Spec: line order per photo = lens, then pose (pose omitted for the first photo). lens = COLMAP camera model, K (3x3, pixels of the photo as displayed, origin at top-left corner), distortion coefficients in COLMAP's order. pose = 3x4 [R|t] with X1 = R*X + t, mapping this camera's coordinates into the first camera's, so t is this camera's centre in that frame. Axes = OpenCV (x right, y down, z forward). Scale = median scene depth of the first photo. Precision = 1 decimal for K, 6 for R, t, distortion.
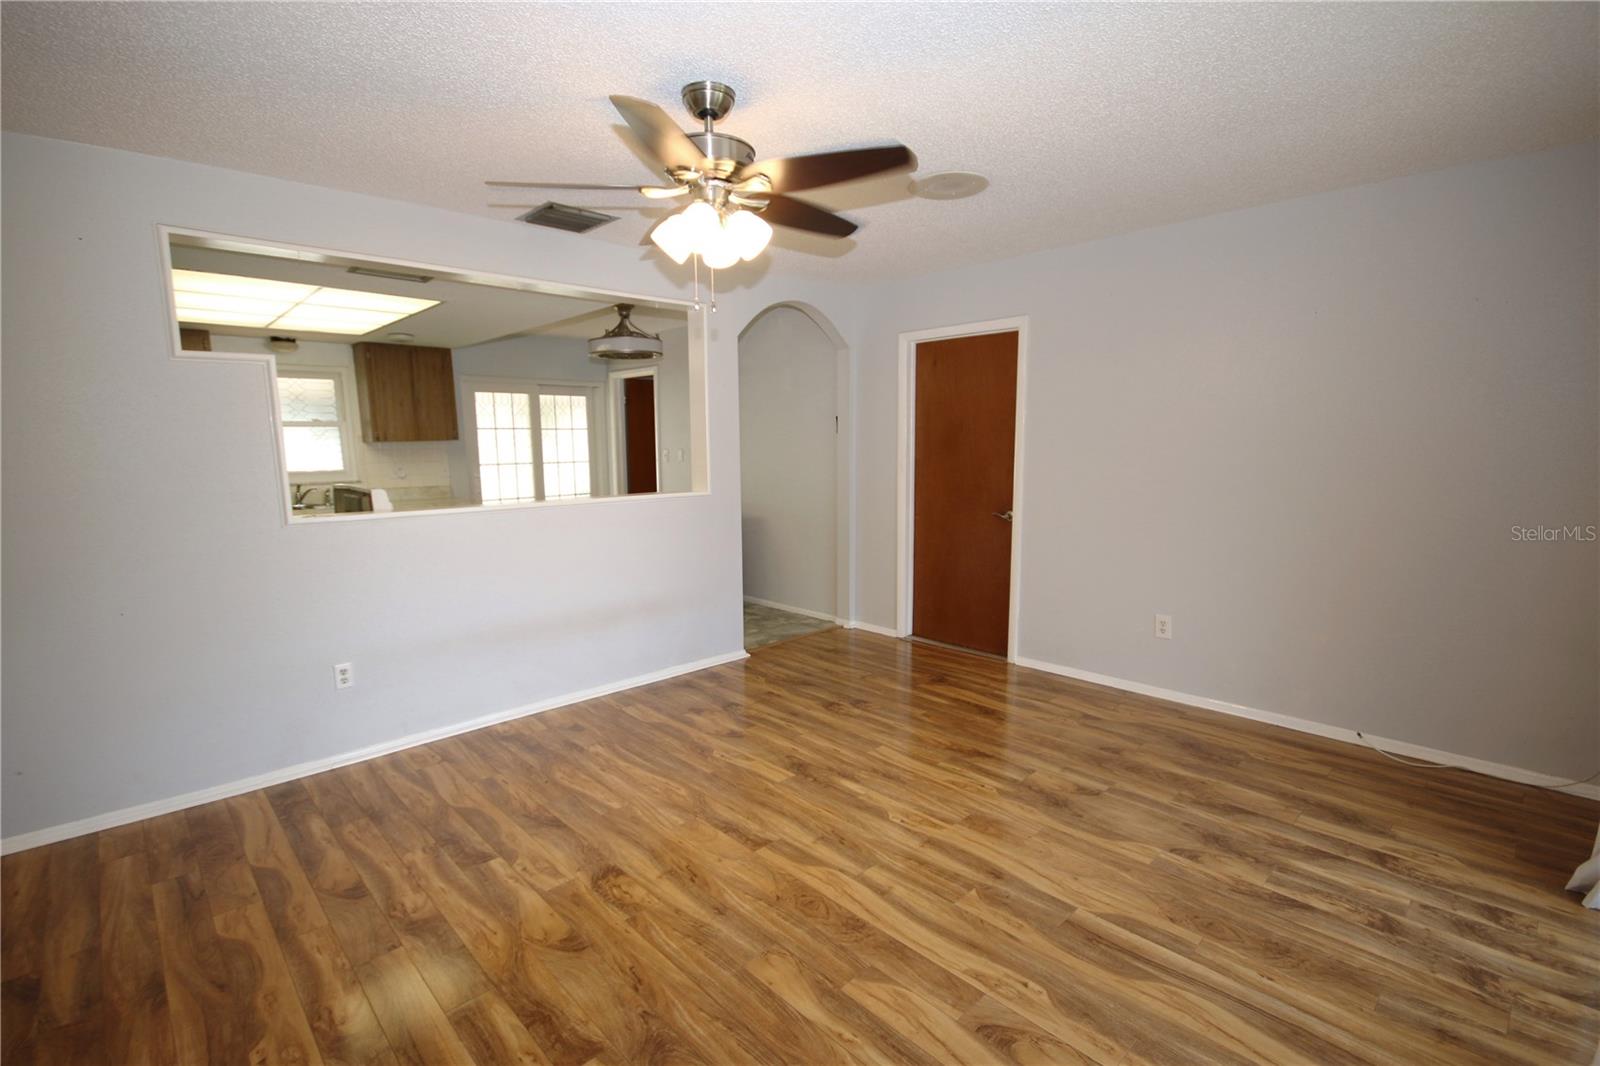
lens RADIAL K [[731.6, 0, 791.5], [0, 731.6, 543.2], [0, 0, 1]] dist [-0.001108, -0.000300]
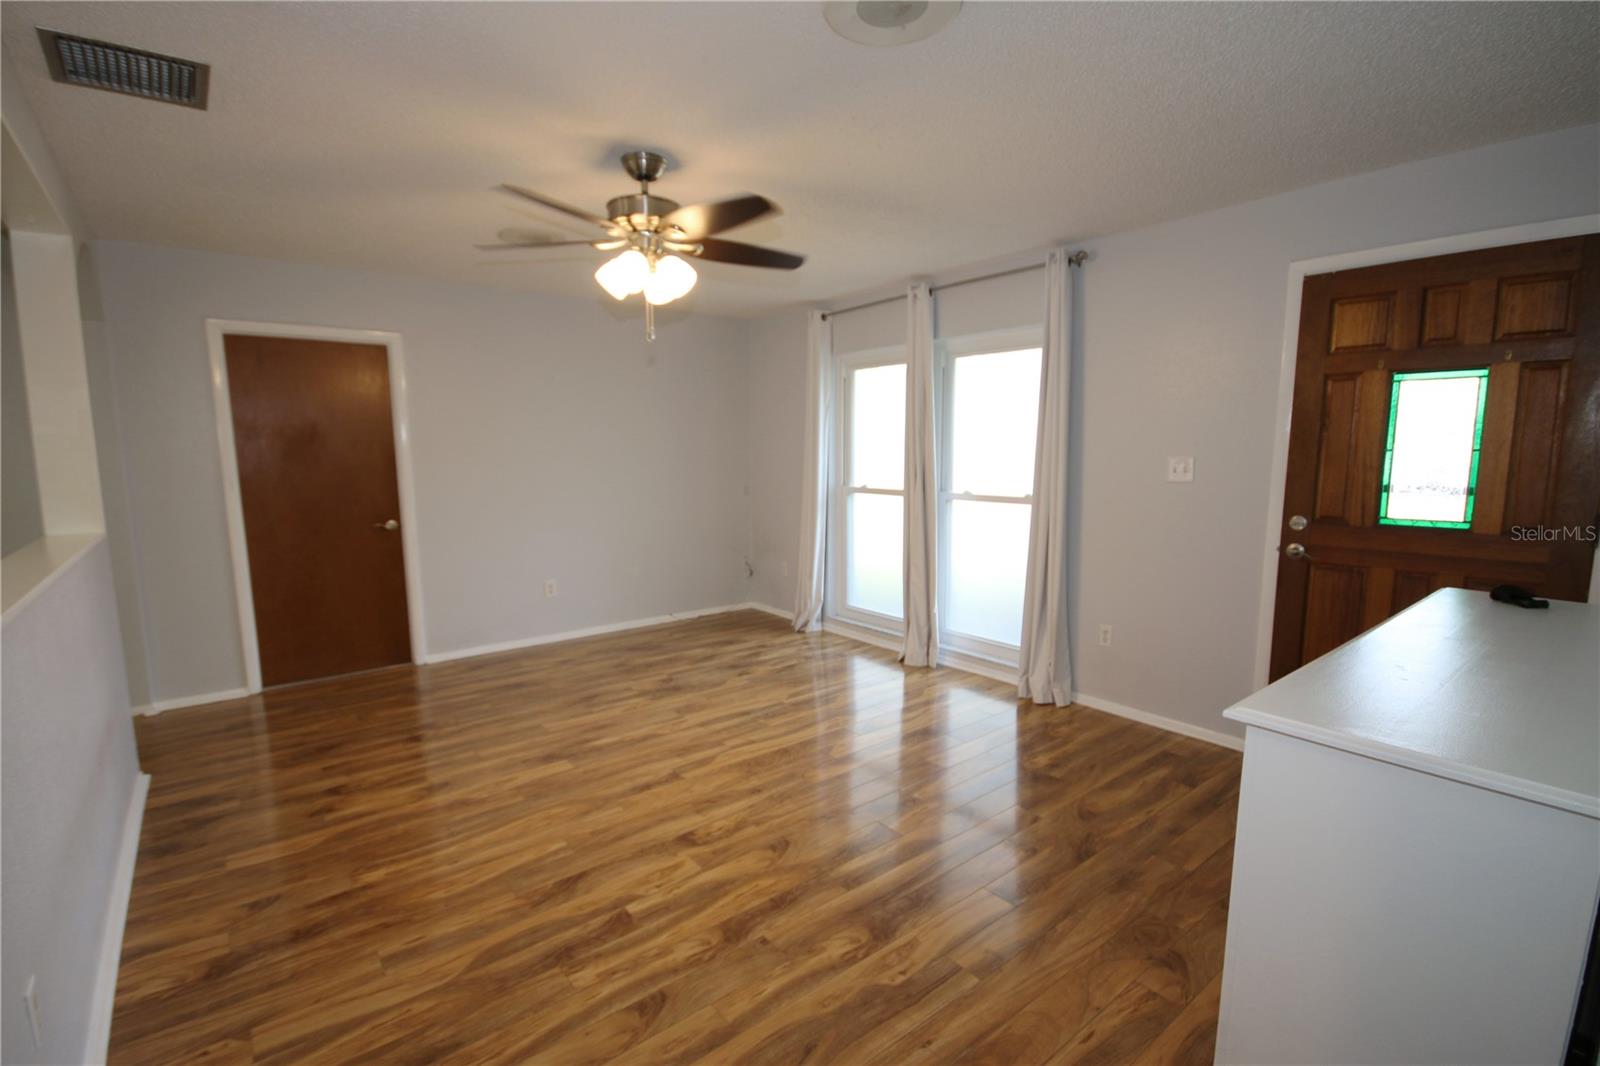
lens RADIAL K [[731.6, 0, 791.5], [0, 731.6, 543.2], [0, 0, 1]] dist [-0.001108, -0.000300]
pose [[0.088974, -0.122790, 0.988436, -1.102494], [0.144497, 0.983465, 0.109166, -0.072157], [-0.985497, 0.133113, 0.105245, 0.583661]]
